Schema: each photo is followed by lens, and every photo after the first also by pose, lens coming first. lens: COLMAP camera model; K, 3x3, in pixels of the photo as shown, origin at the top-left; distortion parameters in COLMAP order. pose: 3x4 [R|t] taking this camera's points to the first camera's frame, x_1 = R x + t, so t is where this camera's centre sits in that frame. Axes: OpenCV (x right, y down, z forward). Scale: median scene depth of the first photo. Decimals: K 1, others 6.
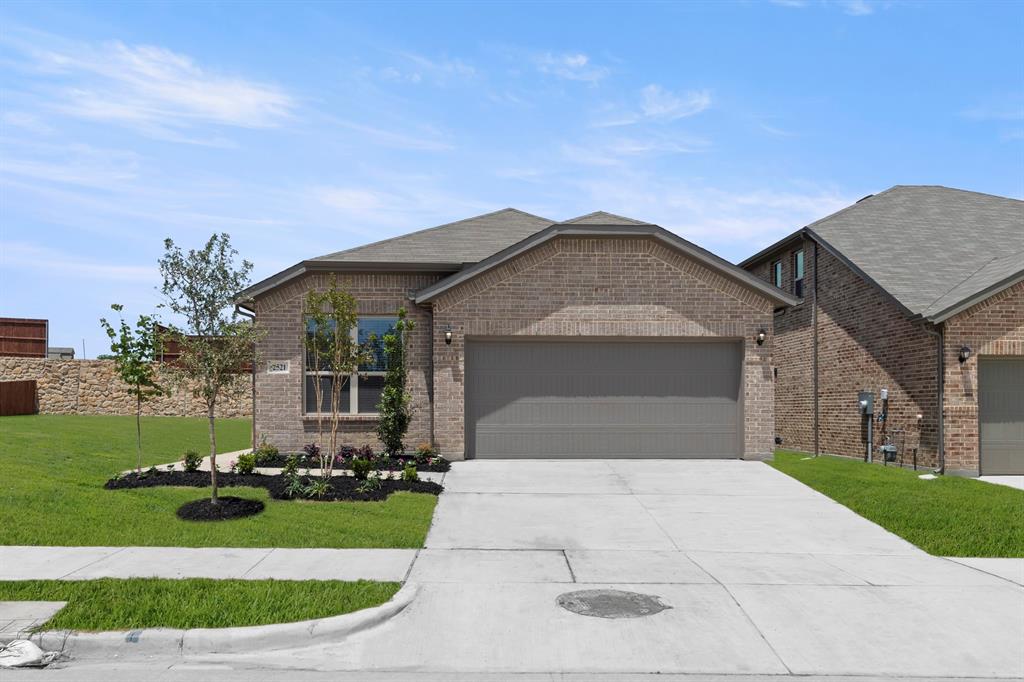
lens RADIAL K [[672.4, 0, 512.1], [0, 672.4, 334.0], [0, 0, 1]] dist [0.005930, 0.001897]
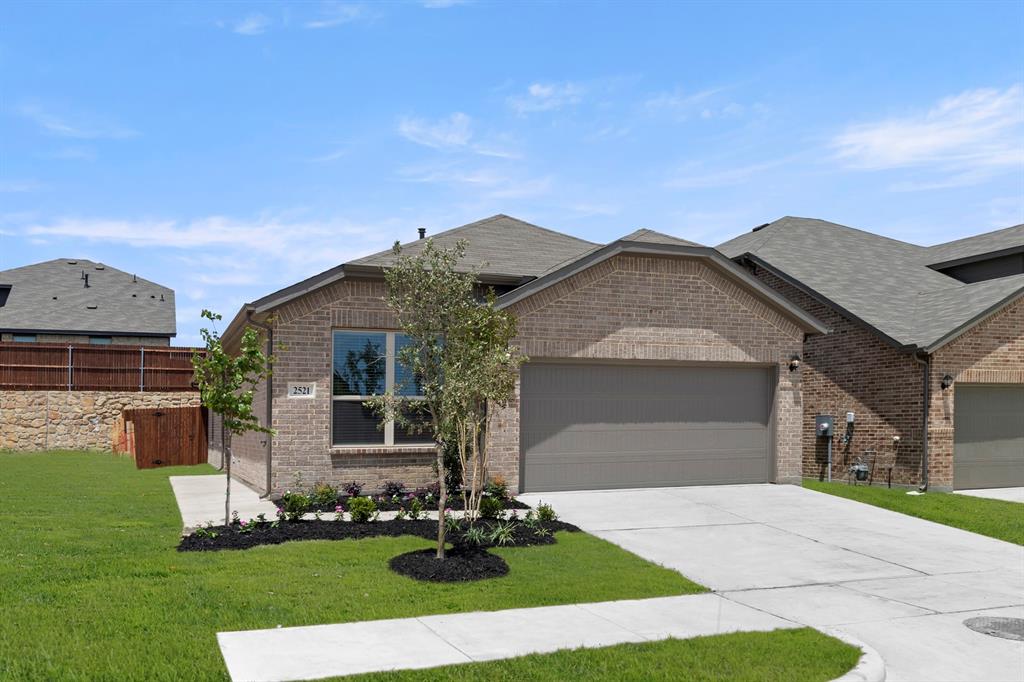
lens RADIAL K [[740.7, 0, 511.9], [0, 740.7, 347.4], [0, 0, 1]] dist [0.006408, 0.004445]
pose [[0.953067, 0.022010, 0.301959, -0.378927], [-0.022109, 0.999751, -0.003090, -0.006643], [-0.301952, -0.003731, 0.953316, 0.053228]]
